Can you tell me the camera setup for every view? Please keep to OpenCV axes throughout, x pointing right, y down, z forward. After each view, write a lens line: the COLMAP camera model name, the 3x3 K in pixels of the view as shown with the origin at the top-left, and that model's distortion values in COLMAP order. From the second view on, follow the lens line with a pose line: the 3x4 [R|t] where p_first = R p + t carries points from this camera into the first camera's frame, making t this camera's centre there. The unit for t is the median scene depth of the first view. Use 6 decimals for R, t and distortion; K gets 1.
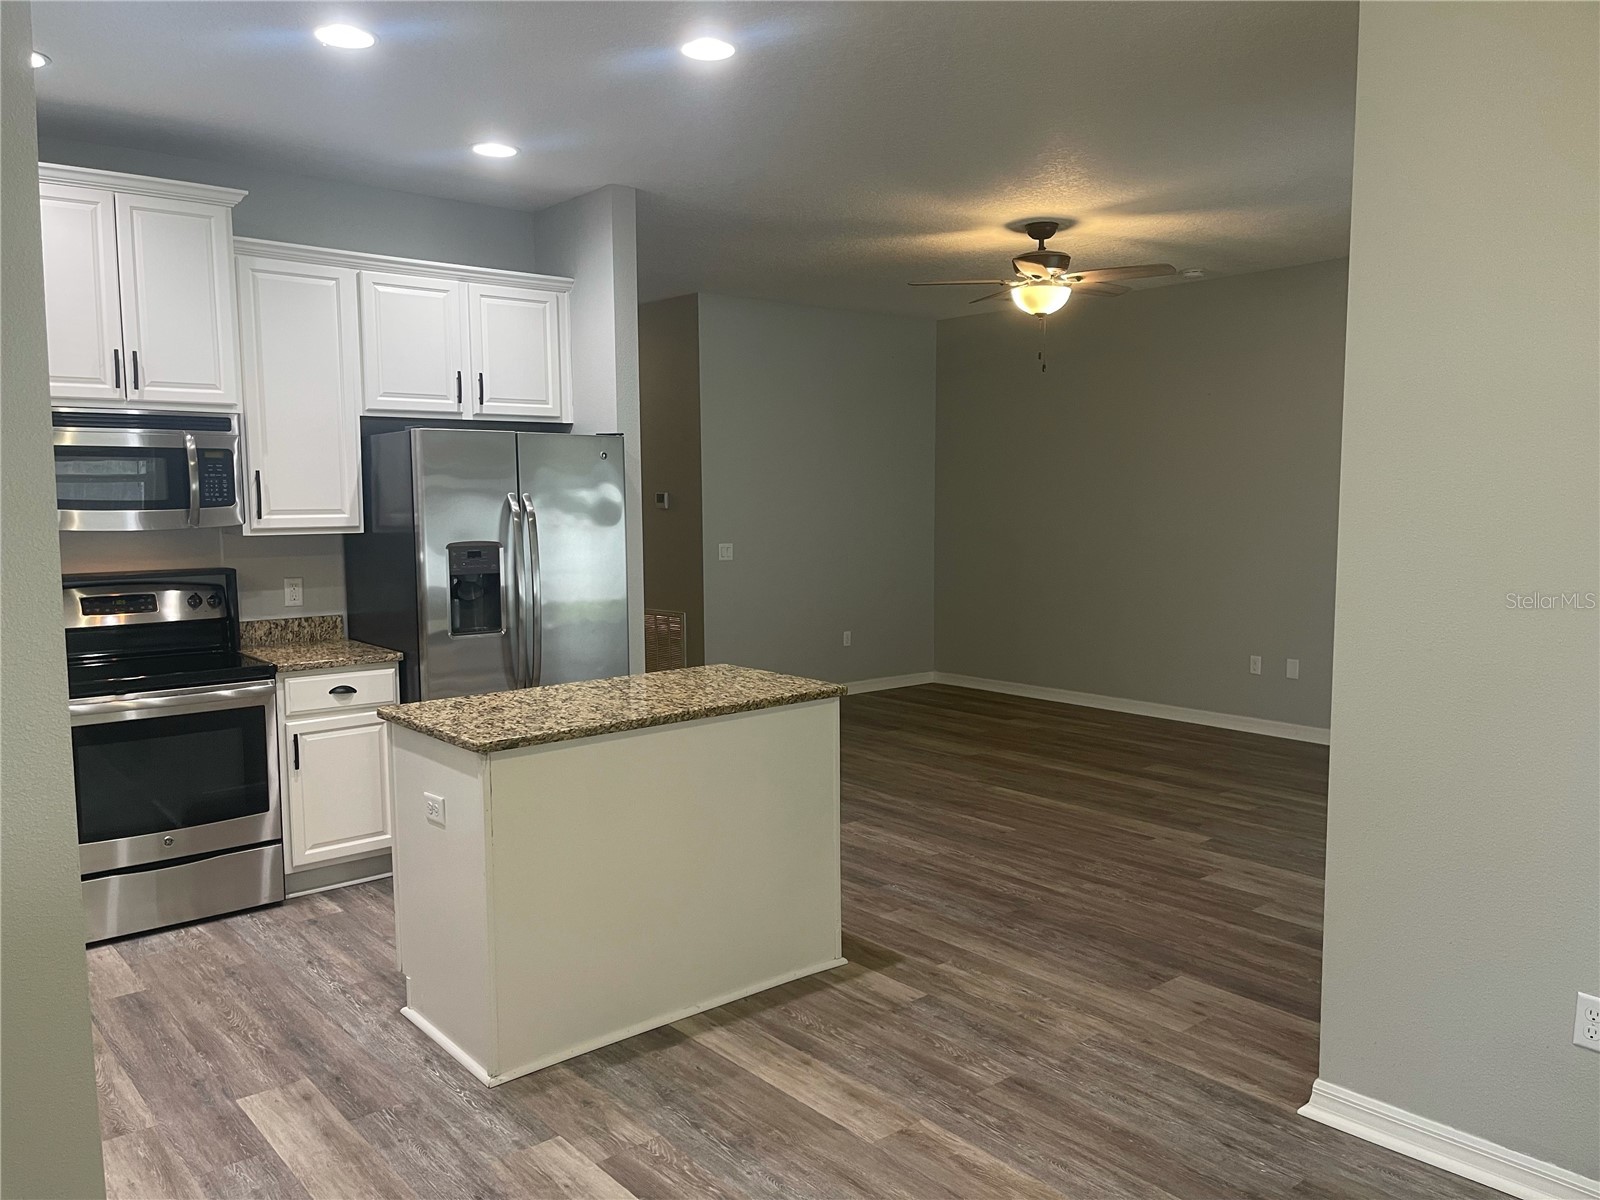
lens RADIAL K [[1193.8, 0, 791.4], [0, 1193.8, 612.3], [0, 0, 1]] dist [0.052842, -0.036181]
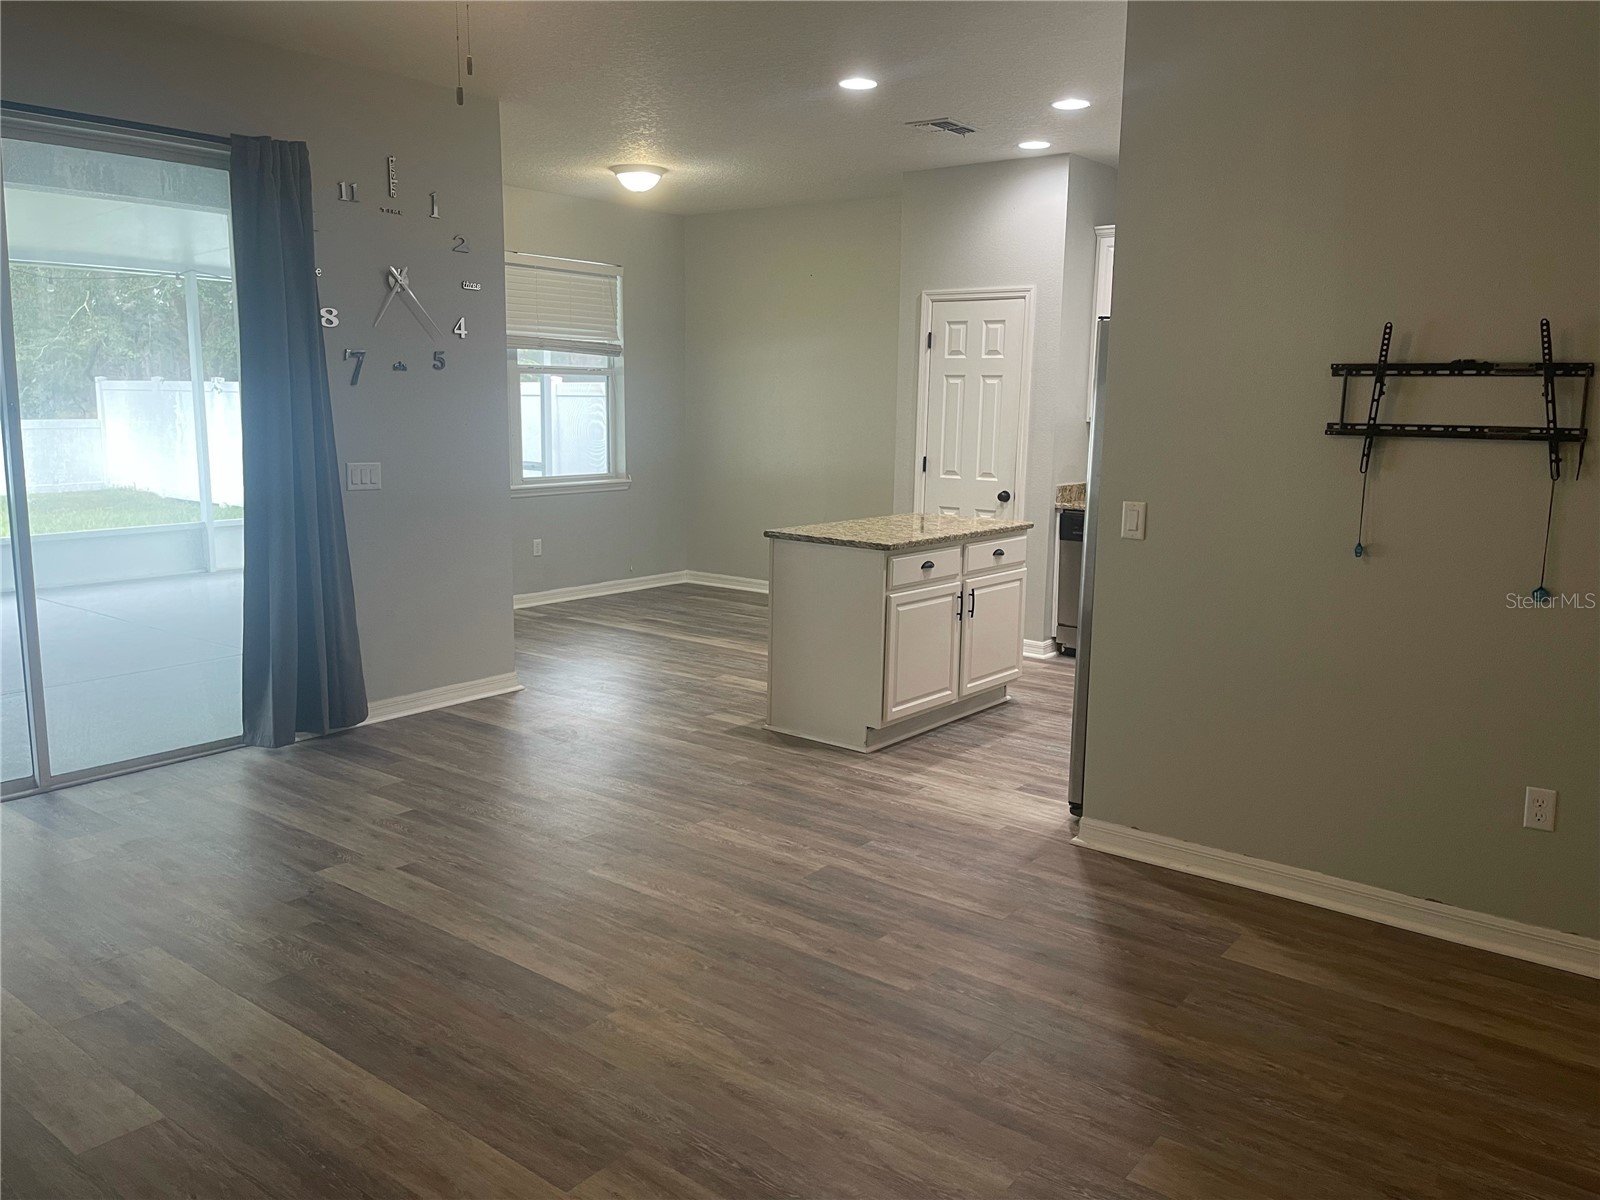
lens RADIAL K [[1211.1, 0, 804.0], [0, 1211.1, 598.1], [0, 0, 1]] dist [0.100175, -0.128982]
pose [[-0.978566, 0.025127, -0.204395, 0.249244], [-0.030980, 0.963271, 0.266739, -0.204572], [0.203590, 0.267354, -0.941845, 2.016112]]
